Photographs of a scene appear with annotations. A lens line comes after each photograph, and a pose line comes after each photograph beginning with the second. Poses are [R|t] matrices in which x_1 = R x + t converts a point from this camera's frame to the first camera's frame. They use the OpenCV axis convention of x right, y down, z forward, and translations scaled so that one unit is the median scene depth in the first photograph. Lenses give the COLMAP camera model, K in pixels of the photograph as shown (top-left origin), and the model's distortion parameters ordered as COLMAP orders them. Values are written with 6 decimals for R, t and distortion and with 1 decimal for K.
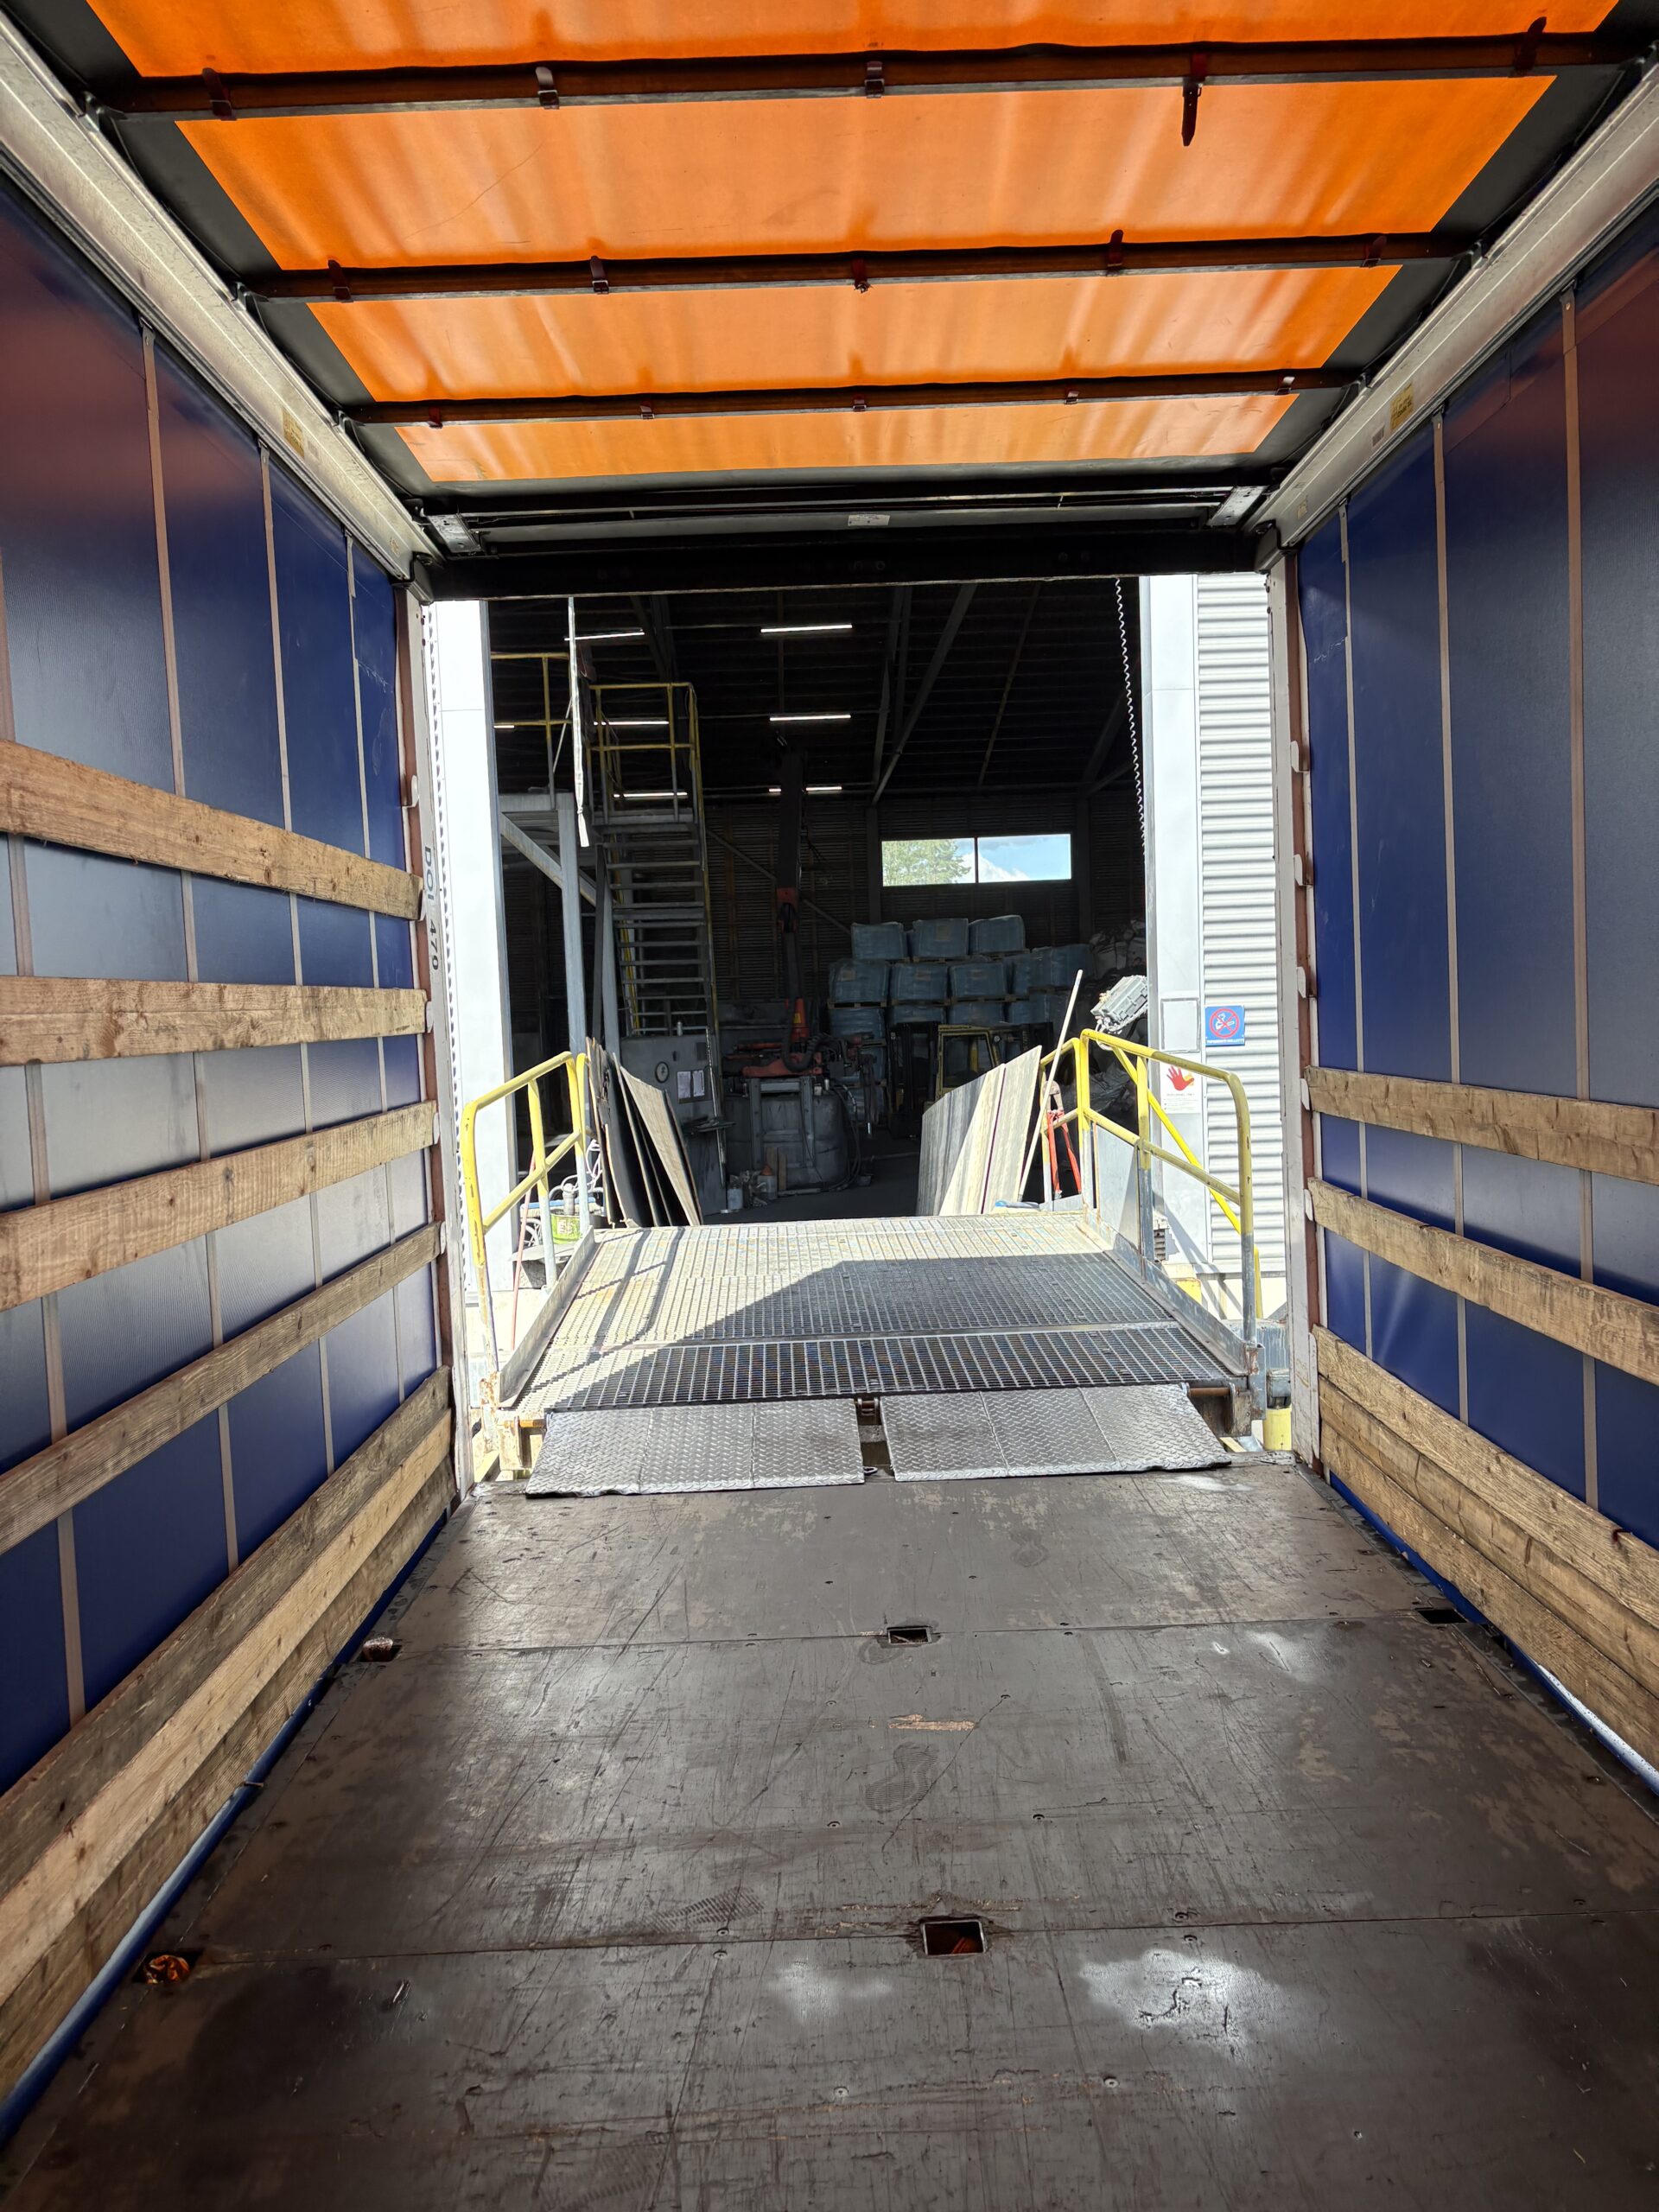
lens RADIAL K [[1649.6, 0, 829.5], [0, 1649.6, 1106.0], [0, 0, 1]] dist [0.003822, -0.003015]
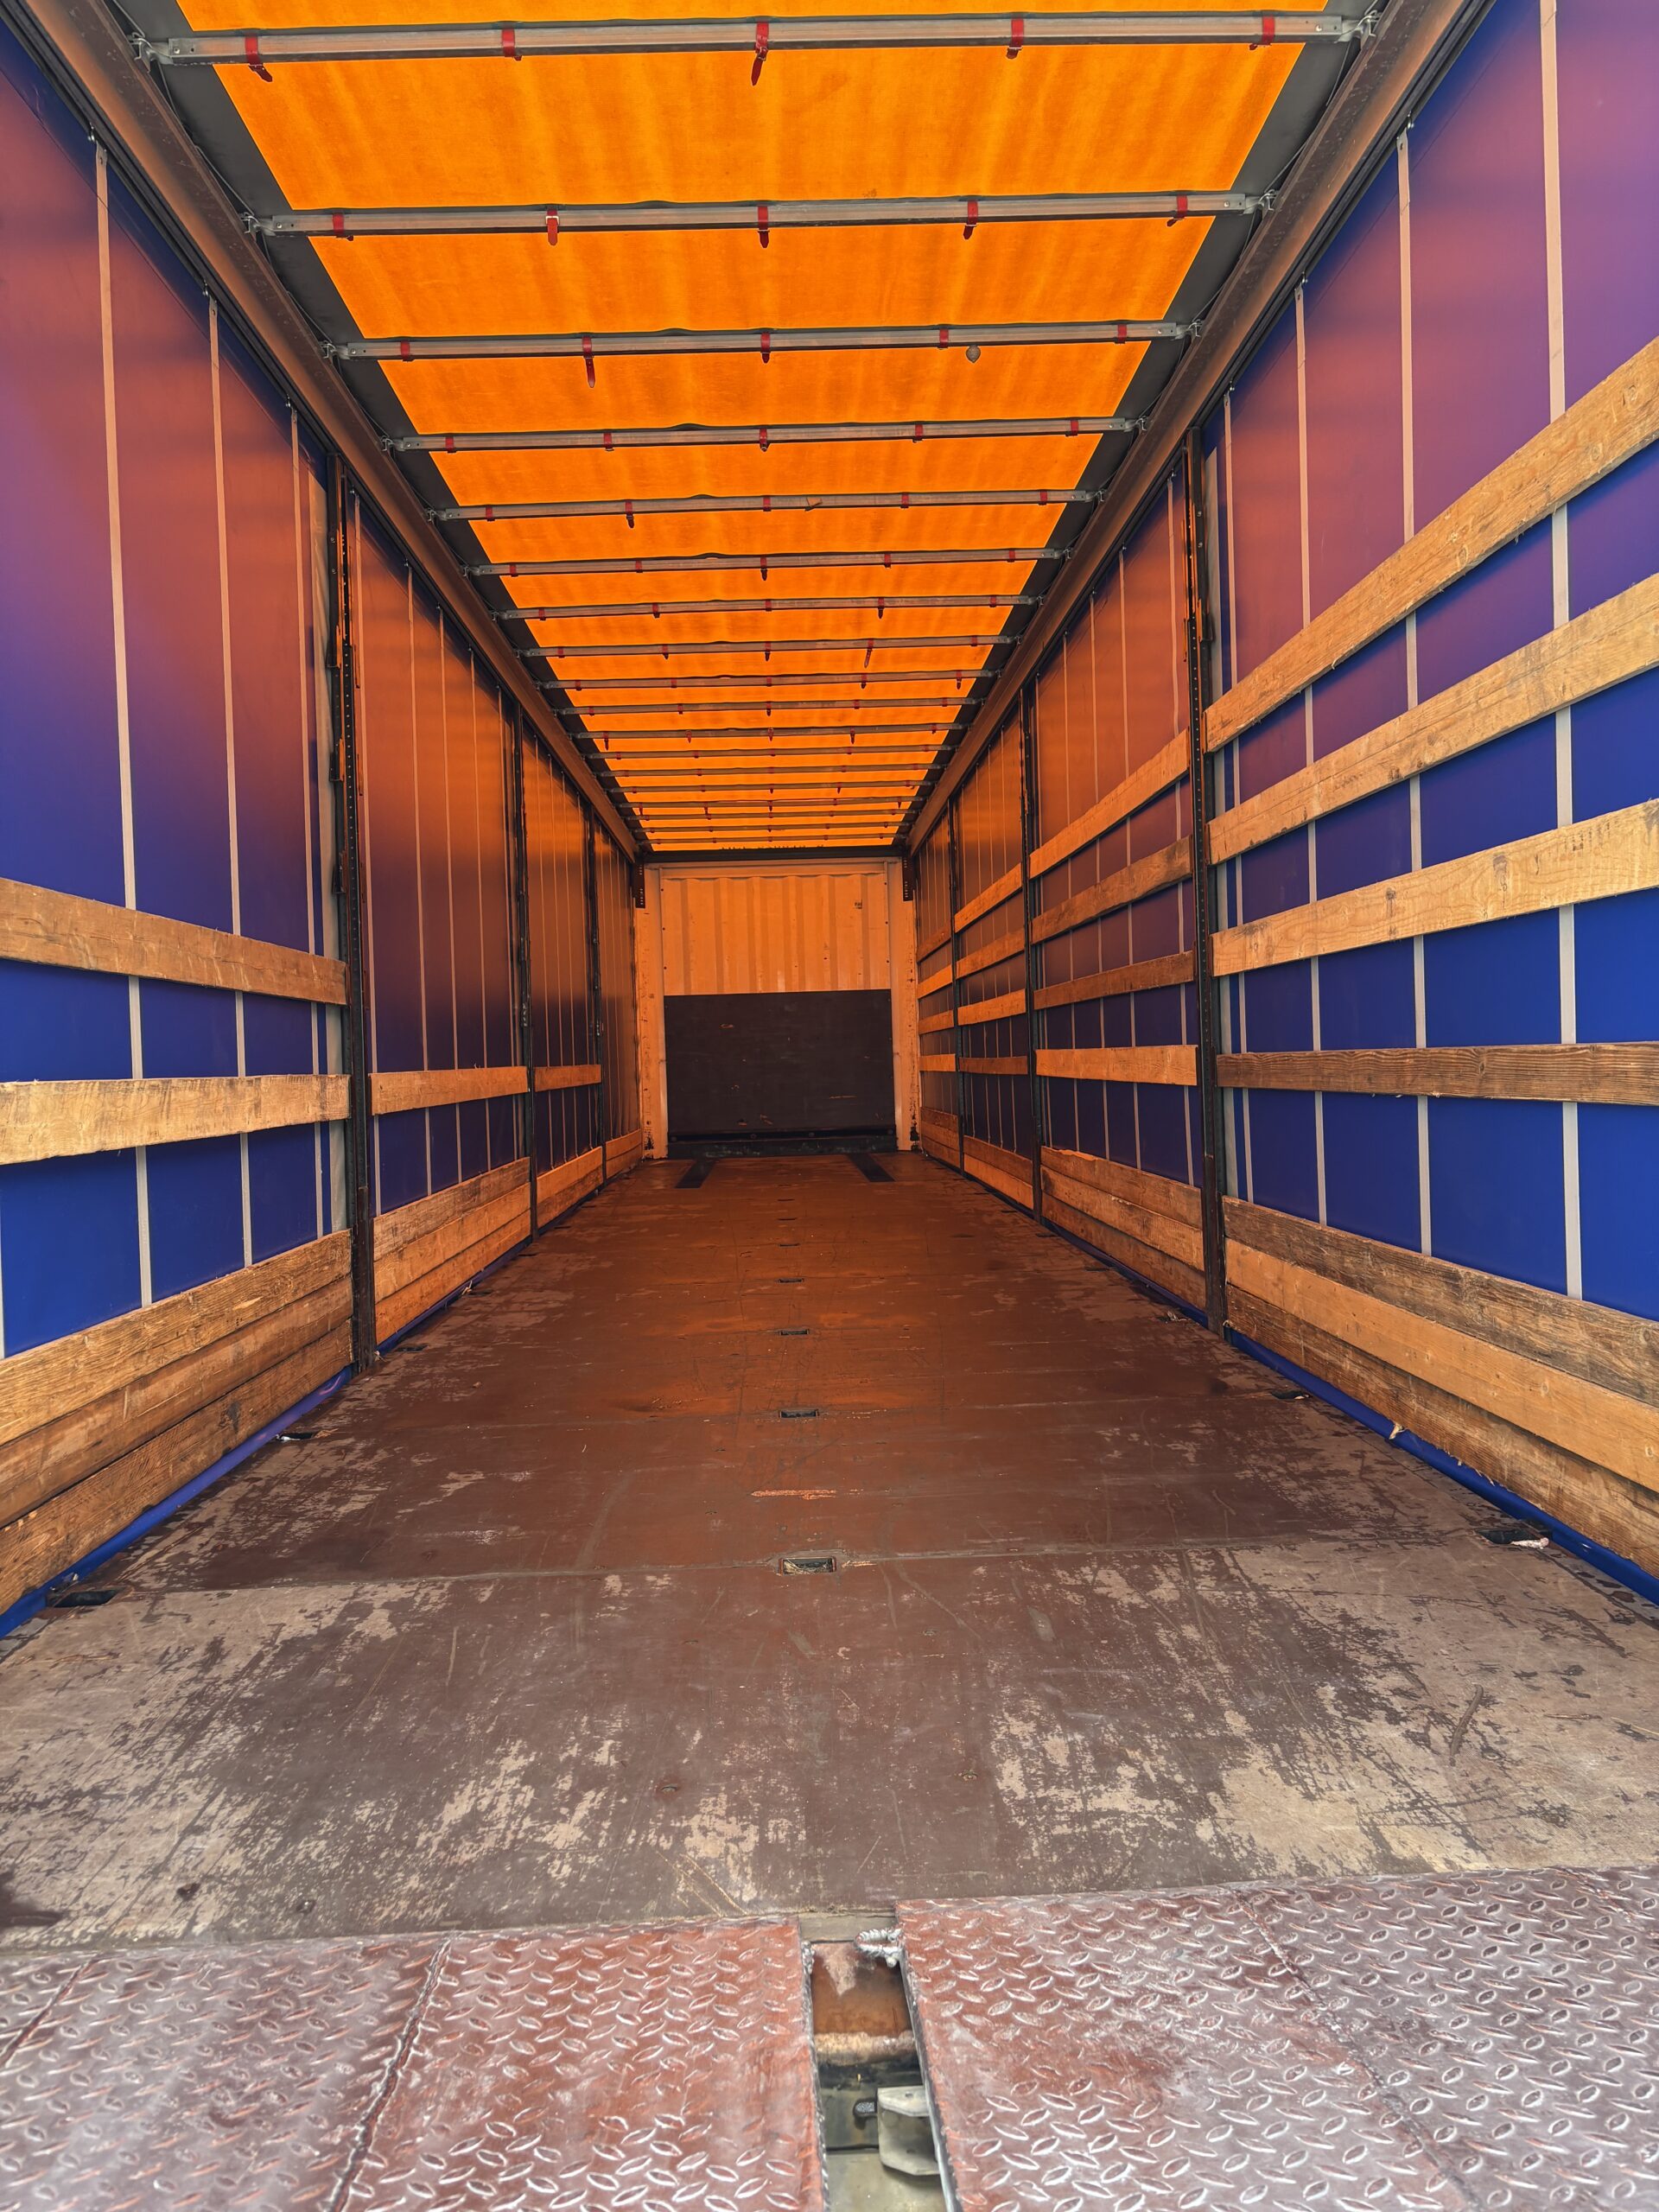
lens RADIAL K [[1649.6, 0, 829.5], [0, 1649.6, 1106.0], [0, 0, 1]] dist [0.003822, -0.003015]
pose [[-0.997123, 0.073134, -0.019942, 0.031034], [0.070995, 0.993178, 0.092509, 0.037339], [0.026571, 0.090827, -0.995512, 1.416766]]
